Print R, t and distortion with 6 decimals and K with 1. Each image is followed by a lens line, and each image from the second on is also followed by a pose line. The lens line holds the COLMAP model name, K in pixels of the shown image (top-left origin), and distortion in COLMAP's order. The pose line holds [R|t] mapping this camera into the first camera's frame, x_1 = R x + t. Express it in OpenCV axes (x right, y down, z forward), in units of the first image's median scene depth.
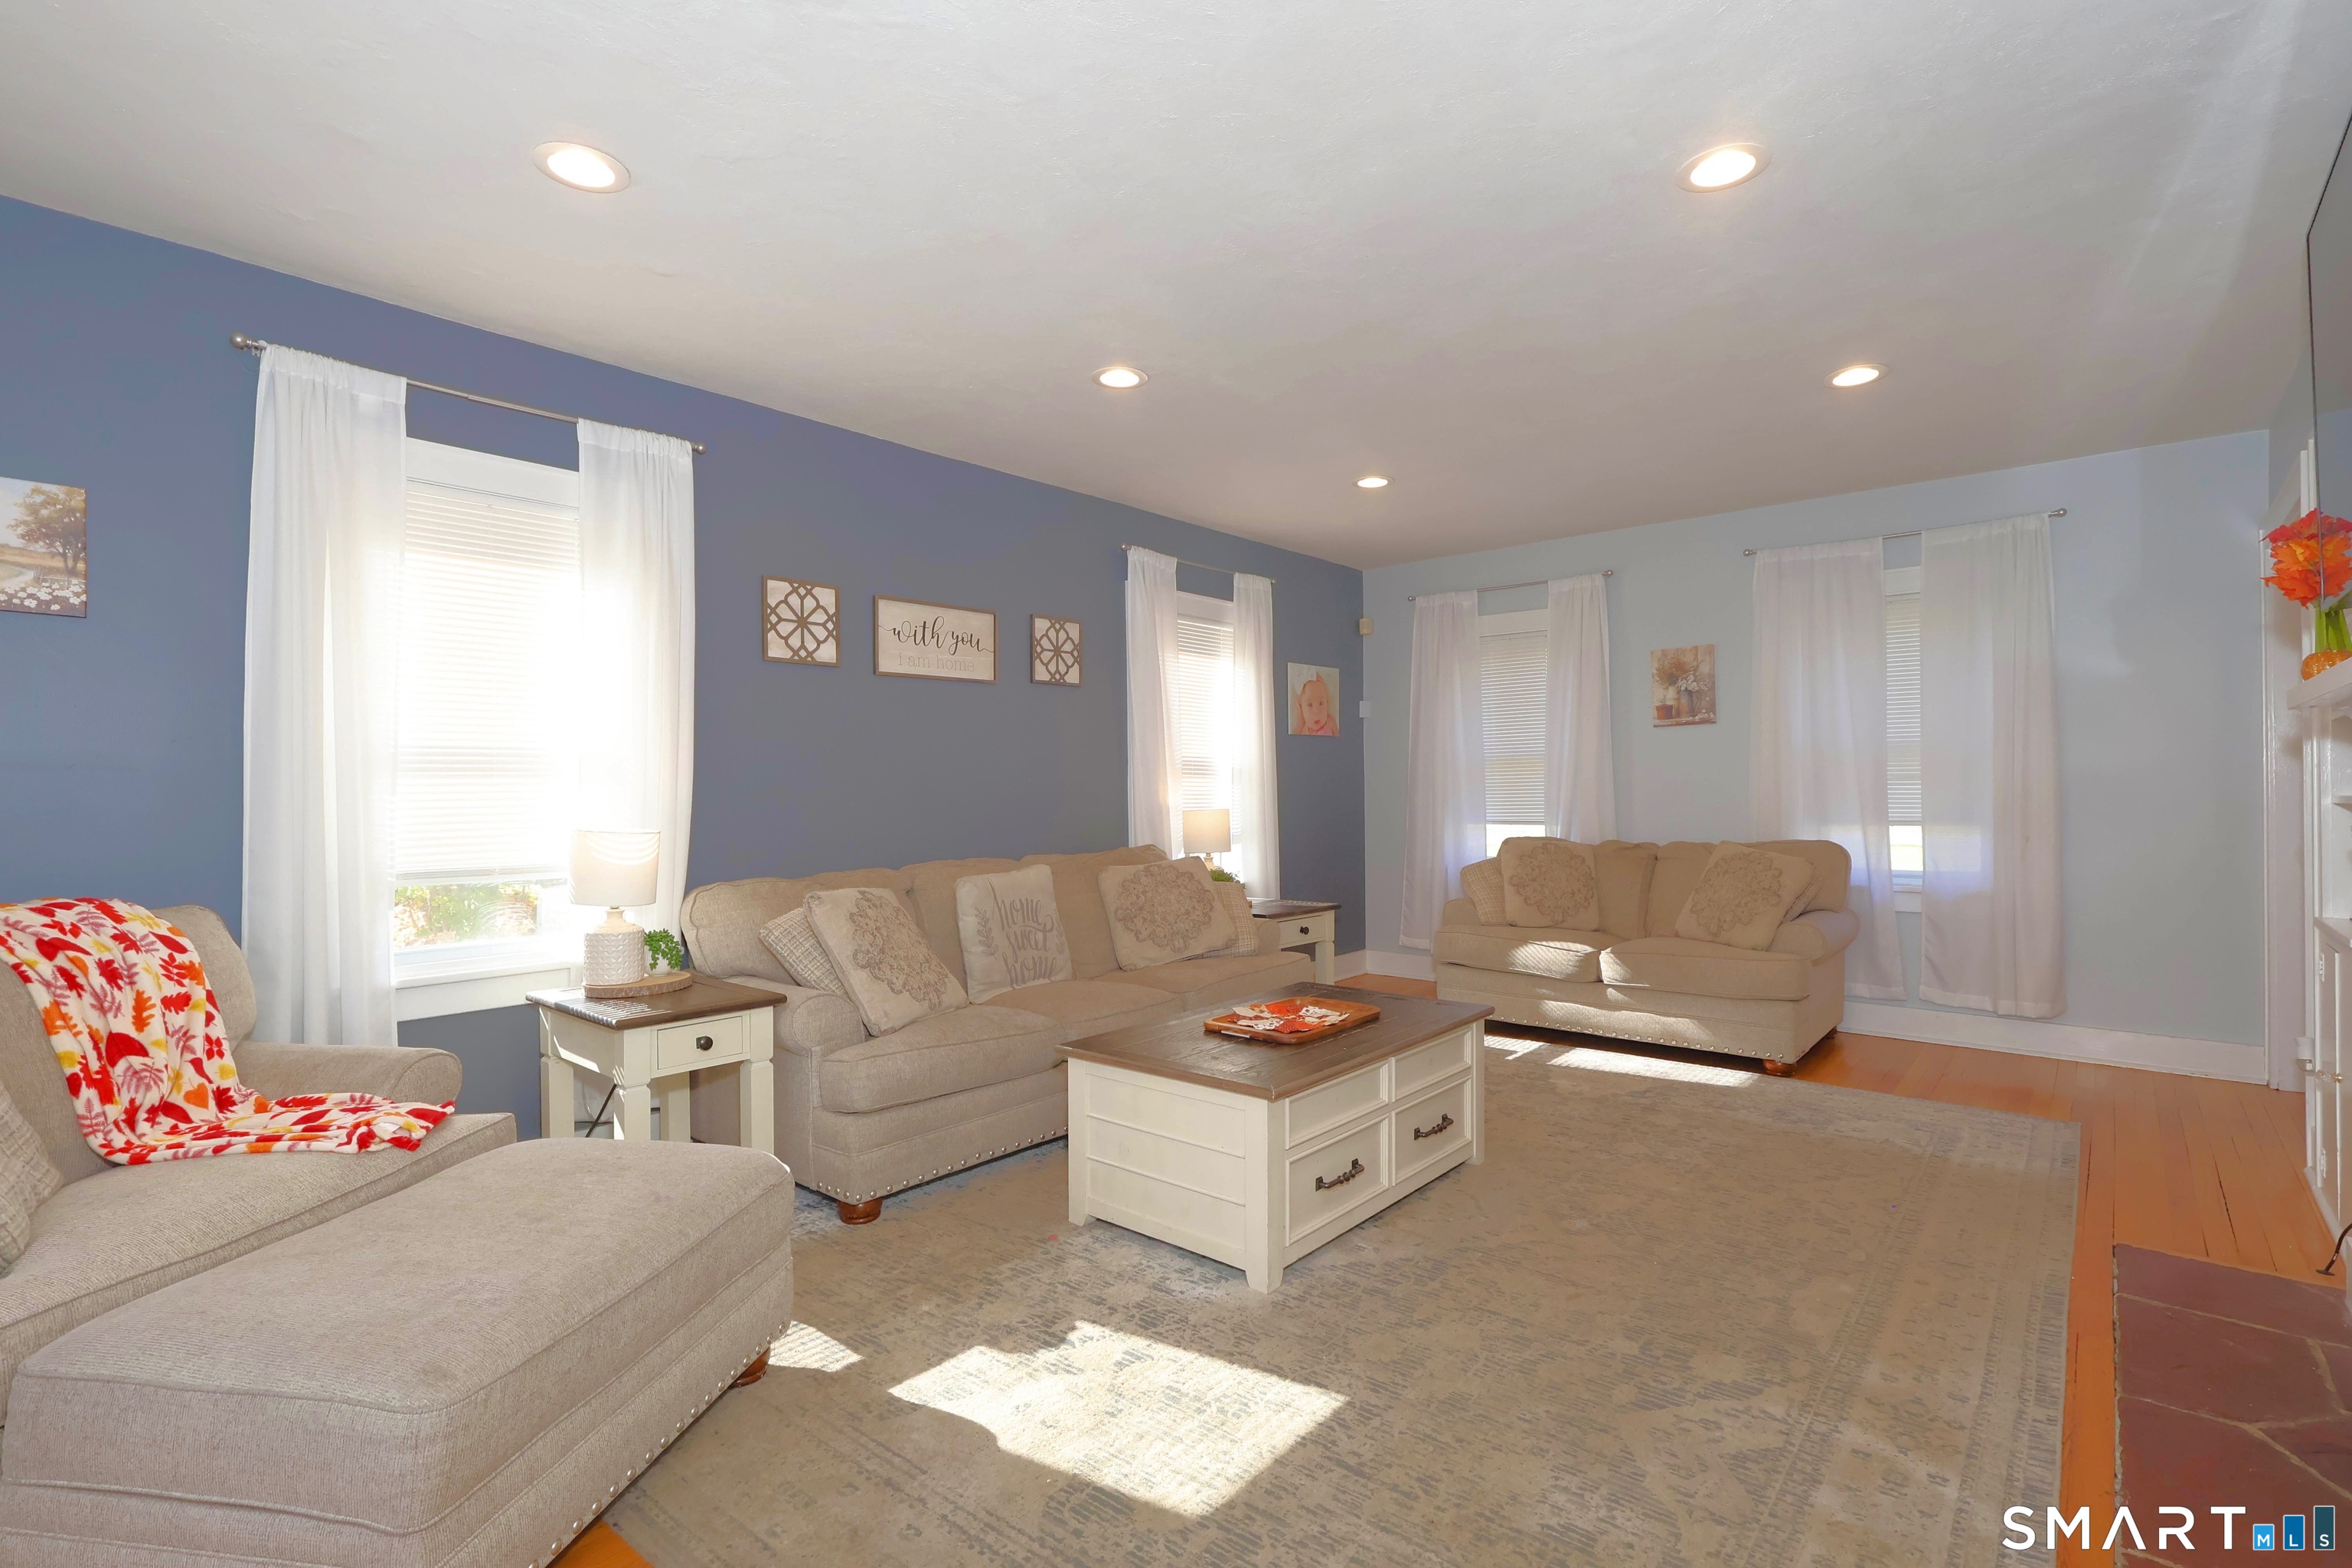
lens RADIAL K [[1087.2, 0, 1164.9], [0, 1087.2, 793.7], [0, 0, 1]] dist [-0.001550, -0.000060]
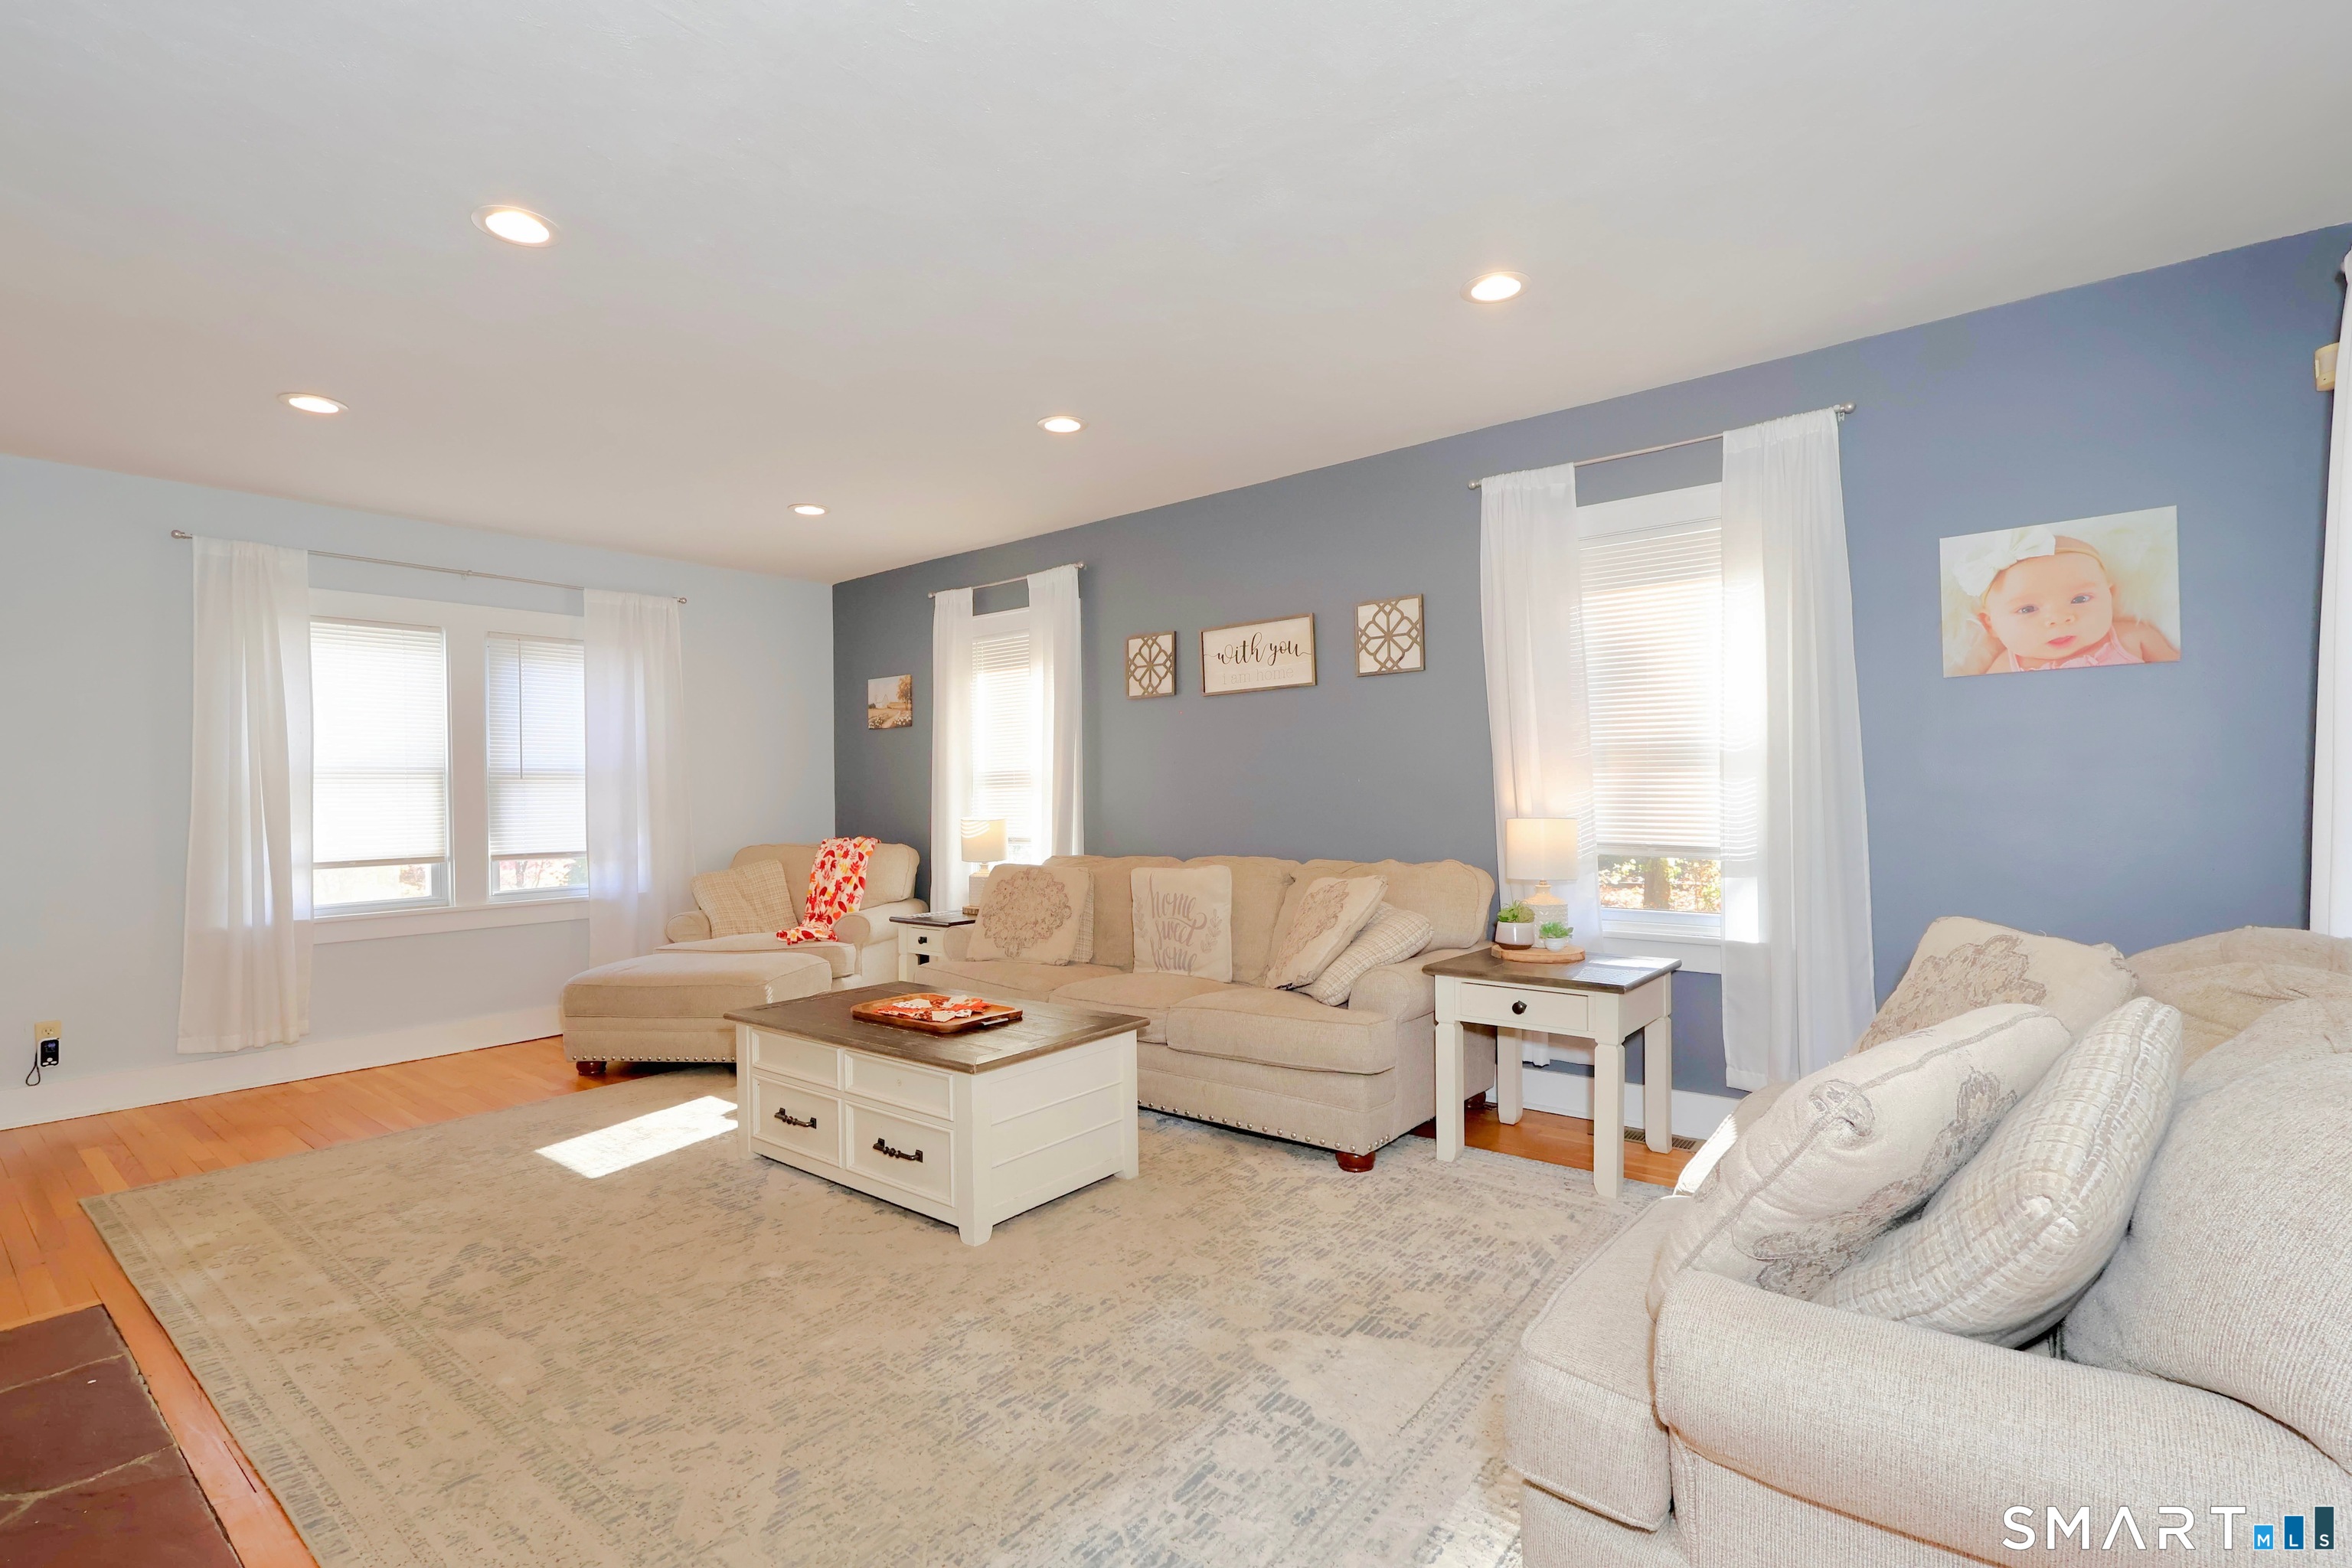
lens RADIAL K [[1087.2, 0, 1162.6], [0, 1087.2, 792.6], [0, 0, 1]] dist [-0.001550, -0.000060]
pose [[0.027147, 0.005205, -0.999618, 0.974948], [0.010143, 0.999934, 0.005482, -0.011315], [0.999580, -0.010288, 0.027092, 0.972337]]
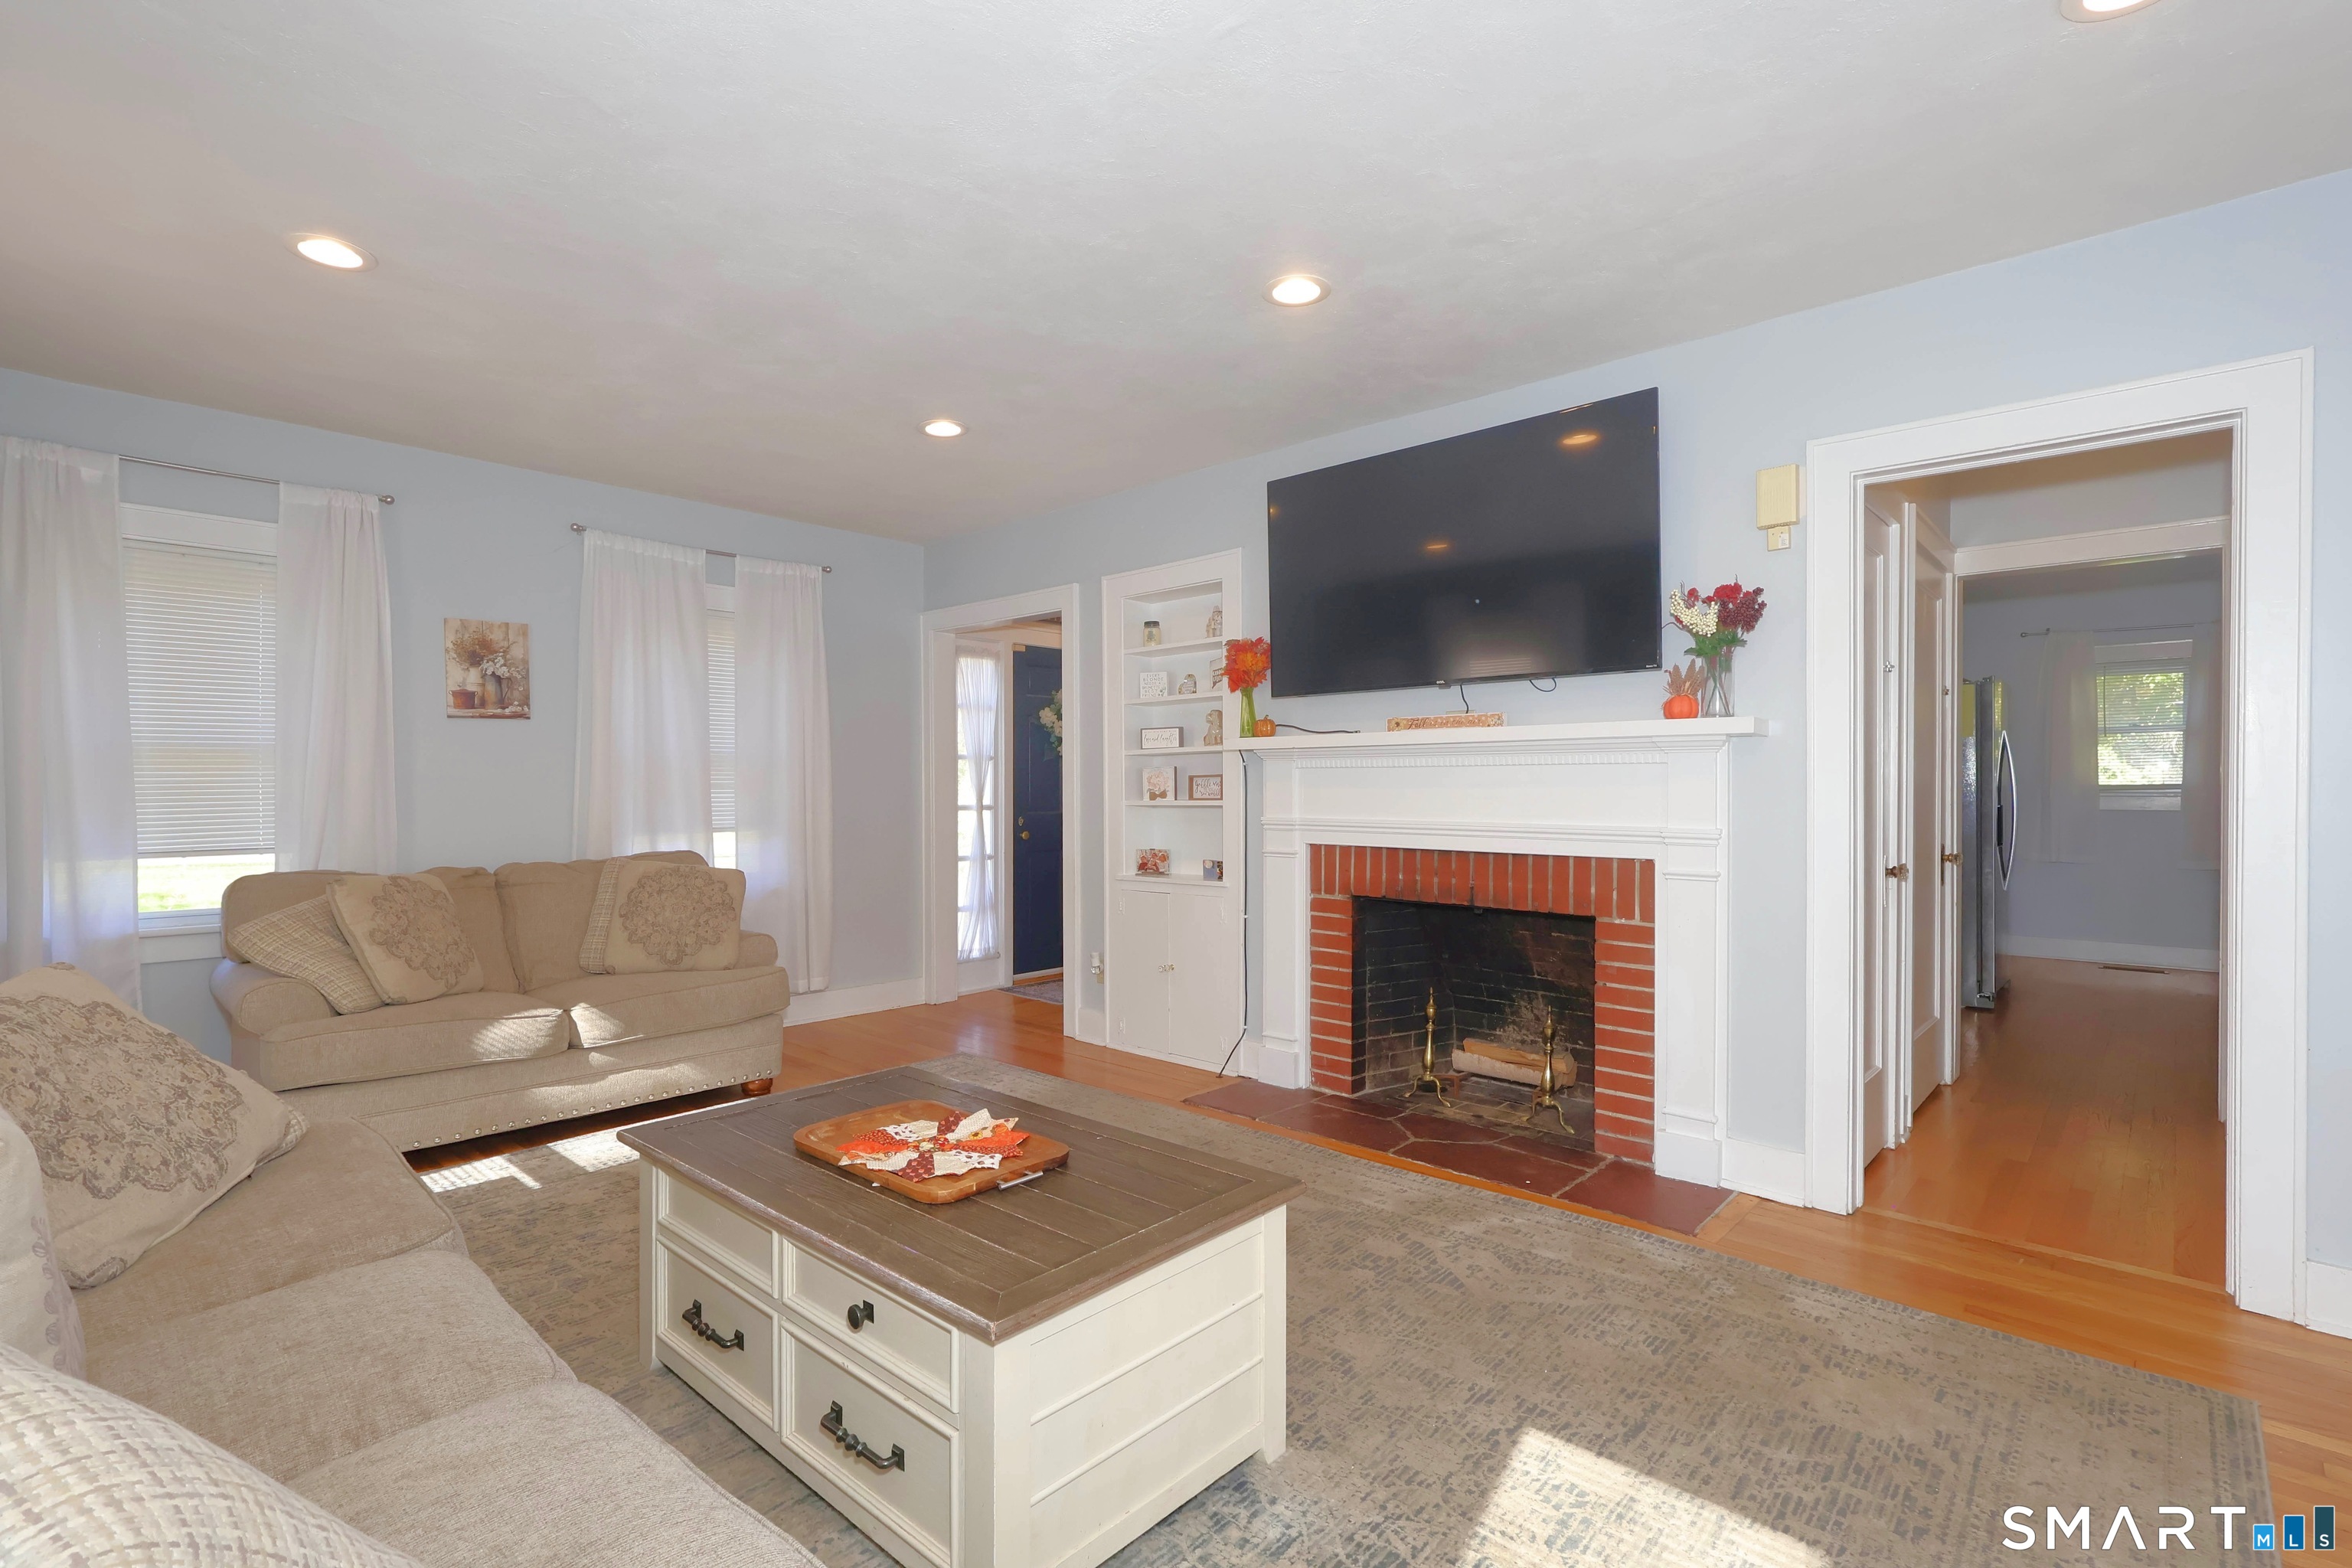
lens RADIAL K [[1087.2, 0, 1168.6], [0, 1087.2, 792.6], [0, 0, 1]] dist [-0.001550, -0.000060]
pose [[0.030830, 0.002997, 0.999520, -0.435587], [0.006076, 0.999976, -0.003185, -0.003787], [-0.999506, 0.006171, 0.030811, 0.675927]]
